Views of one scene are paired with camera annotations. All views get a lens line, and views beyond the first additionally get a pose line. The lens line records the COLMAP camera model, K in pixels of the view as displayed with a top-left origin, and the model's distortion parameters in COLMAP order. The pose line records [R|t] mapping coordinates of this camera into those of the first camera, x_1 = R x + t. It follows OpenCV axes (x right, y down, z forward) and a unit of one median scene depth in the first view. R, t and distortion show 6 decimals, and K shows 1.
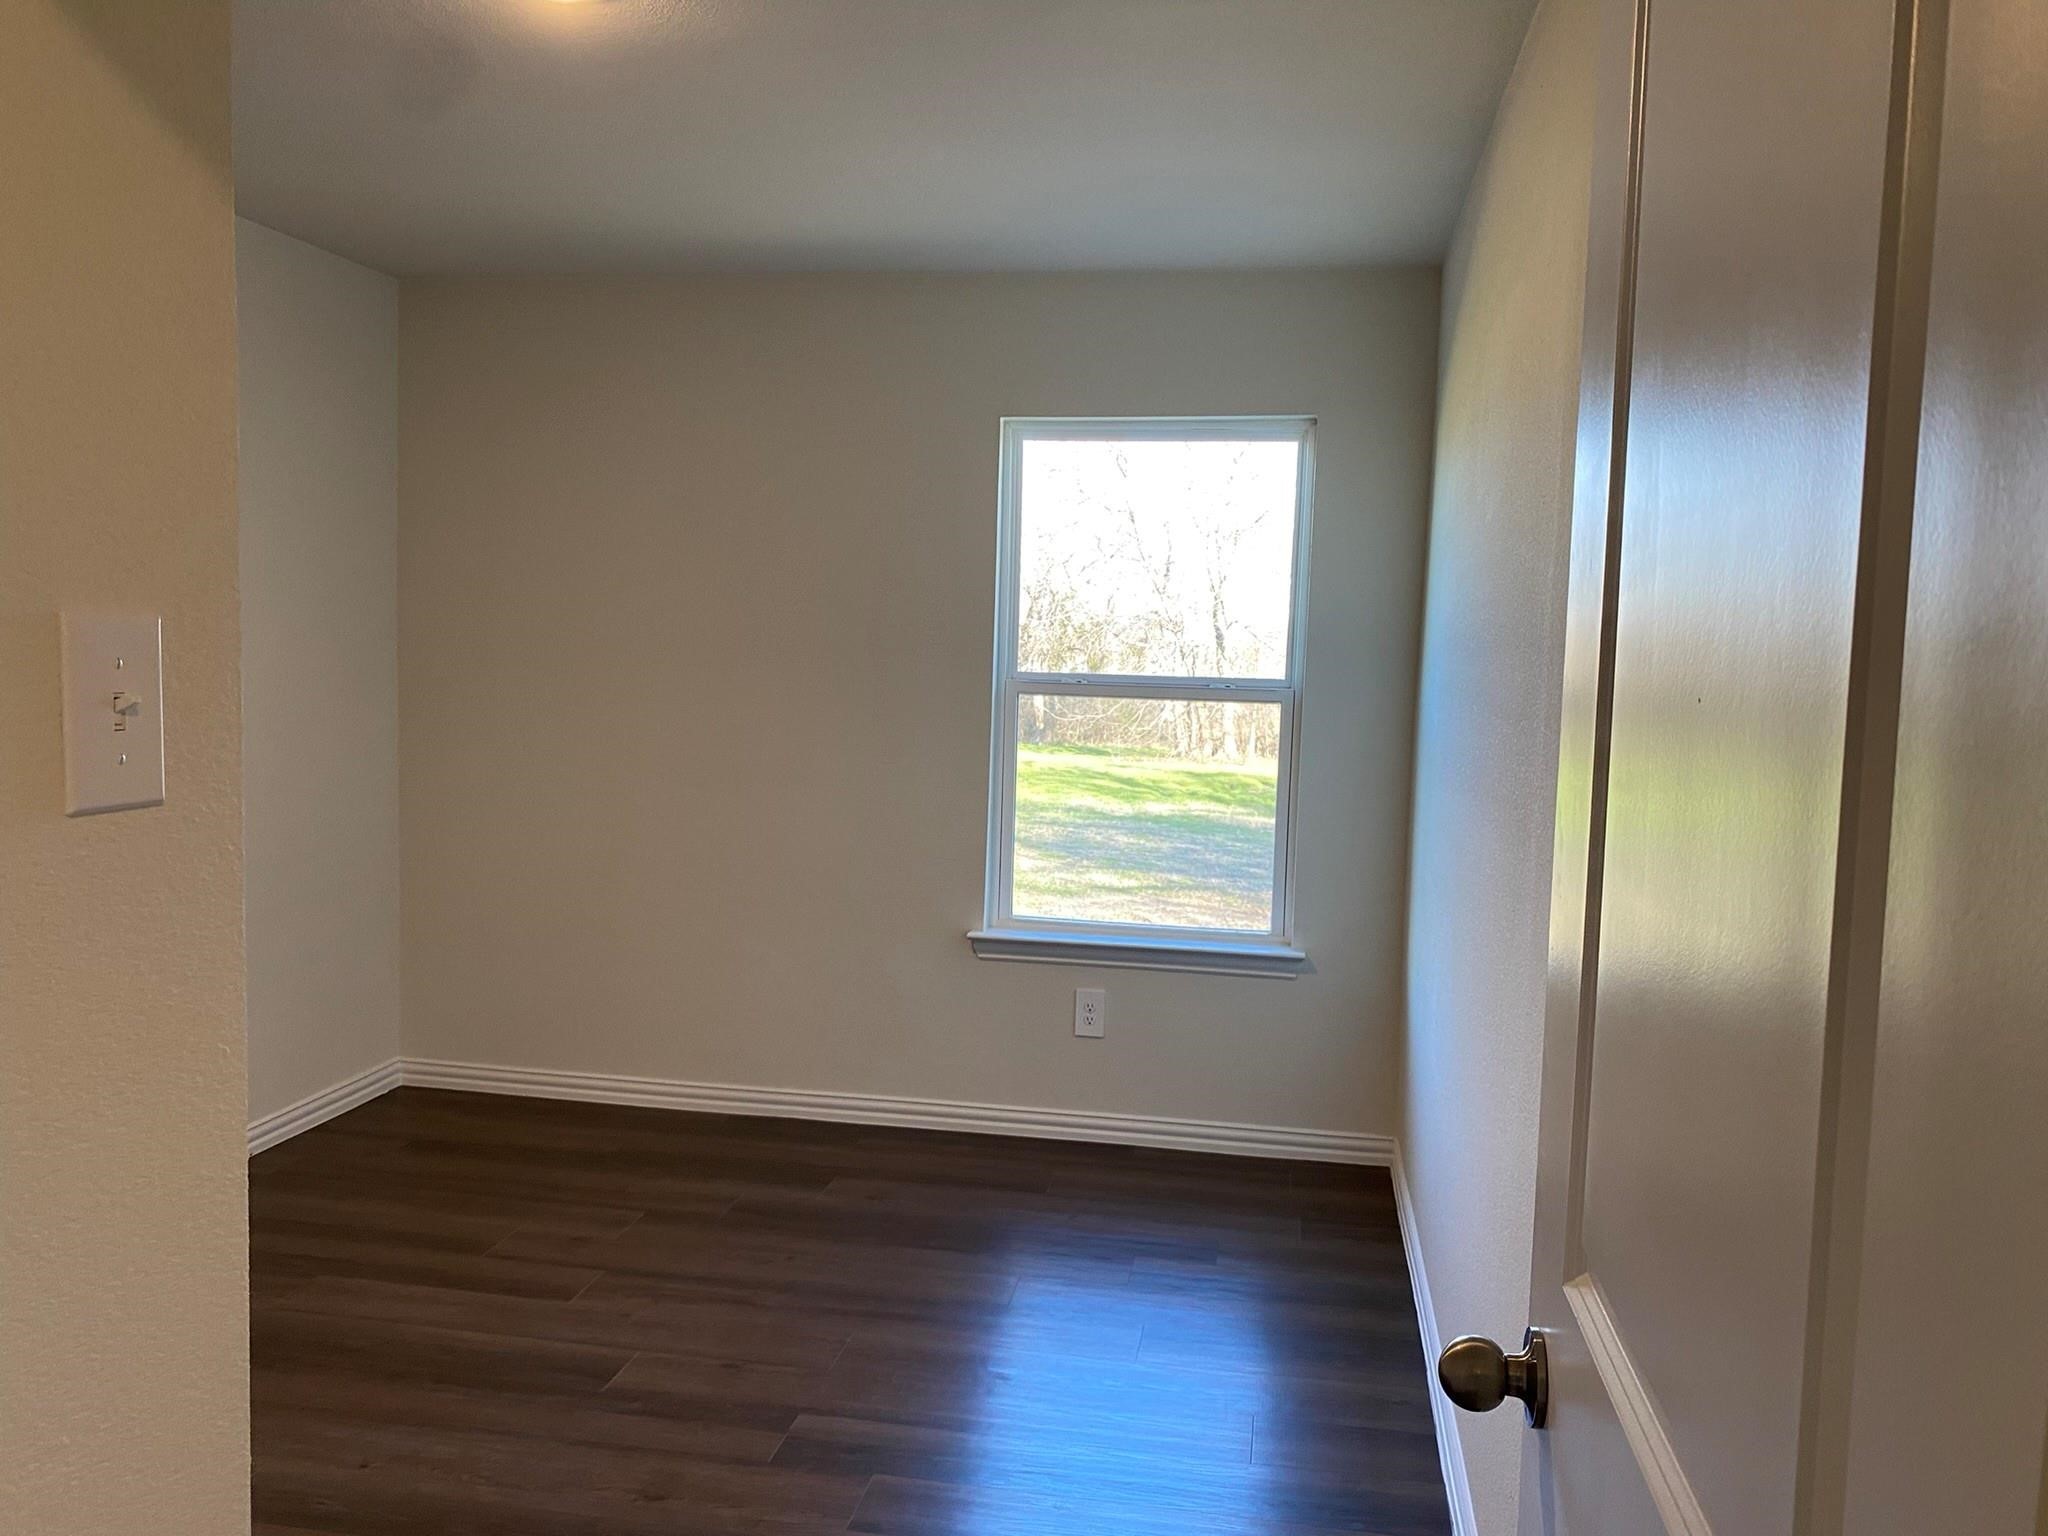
lens RADIAL K [[1634.0, 0, 1015.1], [0, 1634.0, 770.6], [0, 0, 1]] dist [0.000548, -0.000189]
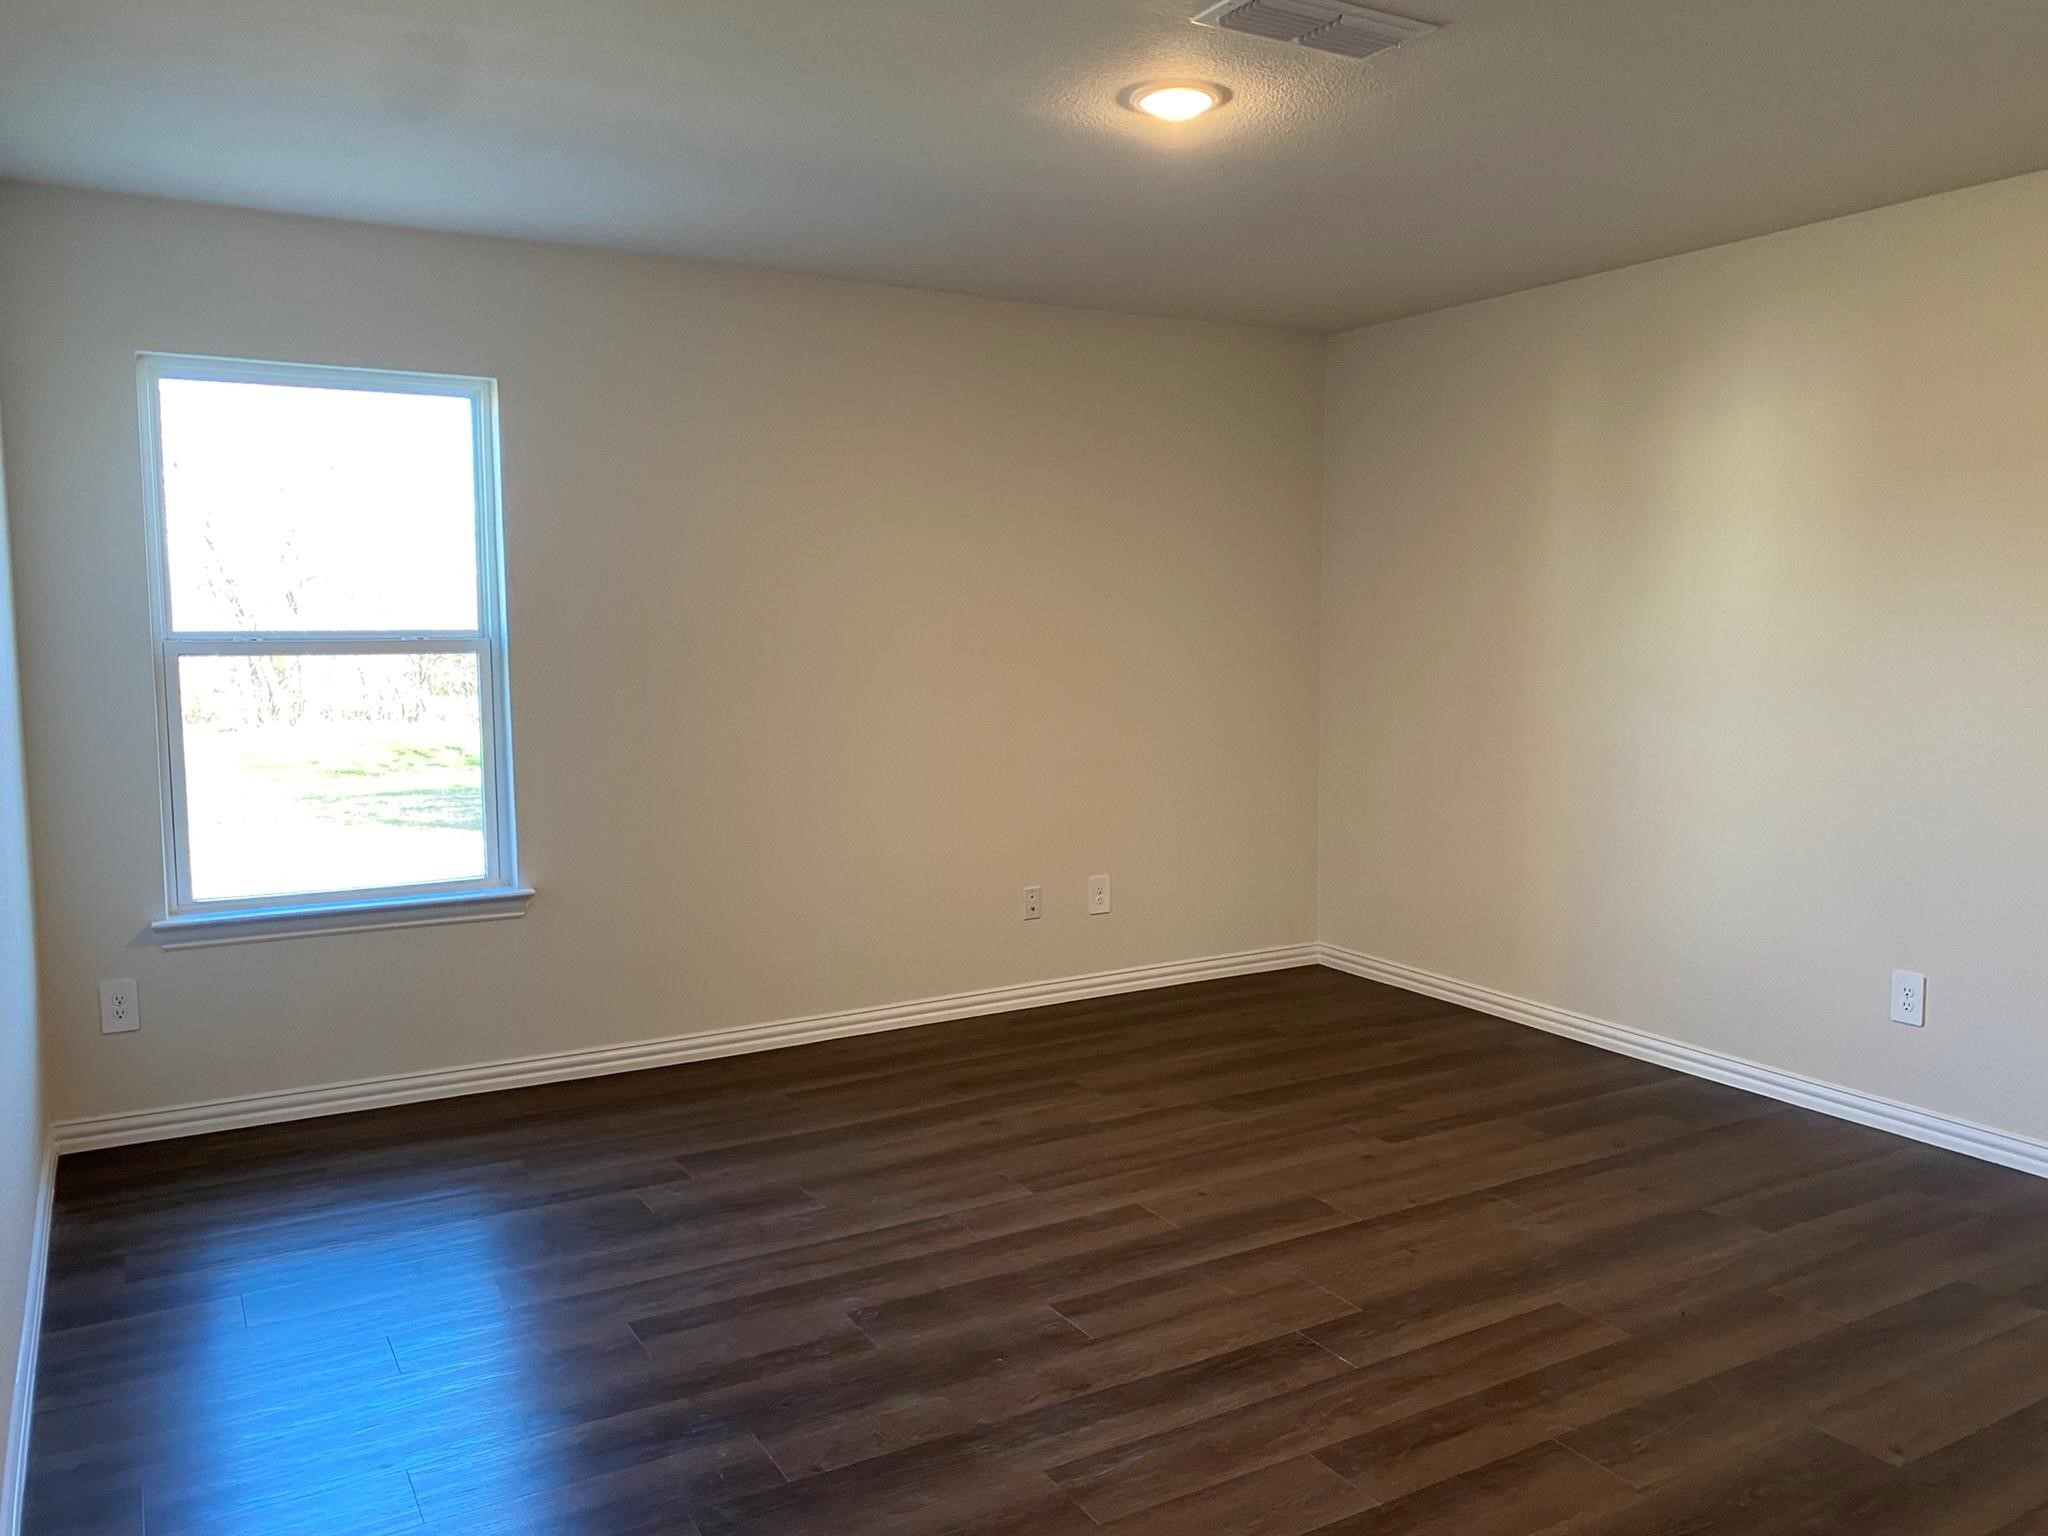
lens RADIAL K [[1548.2, 0, 1024.2], [0, 1548.2, 765.8], [0, 0, 1]] dist [-0.006383, -0.006936]
pose [[0.748447, -0.093072, 0.656631, -0.221760], [0.067900, 0.995655, 0.063731, -0.008738], [-0.659710, -0.003114, 0.751514, 0.041186]]
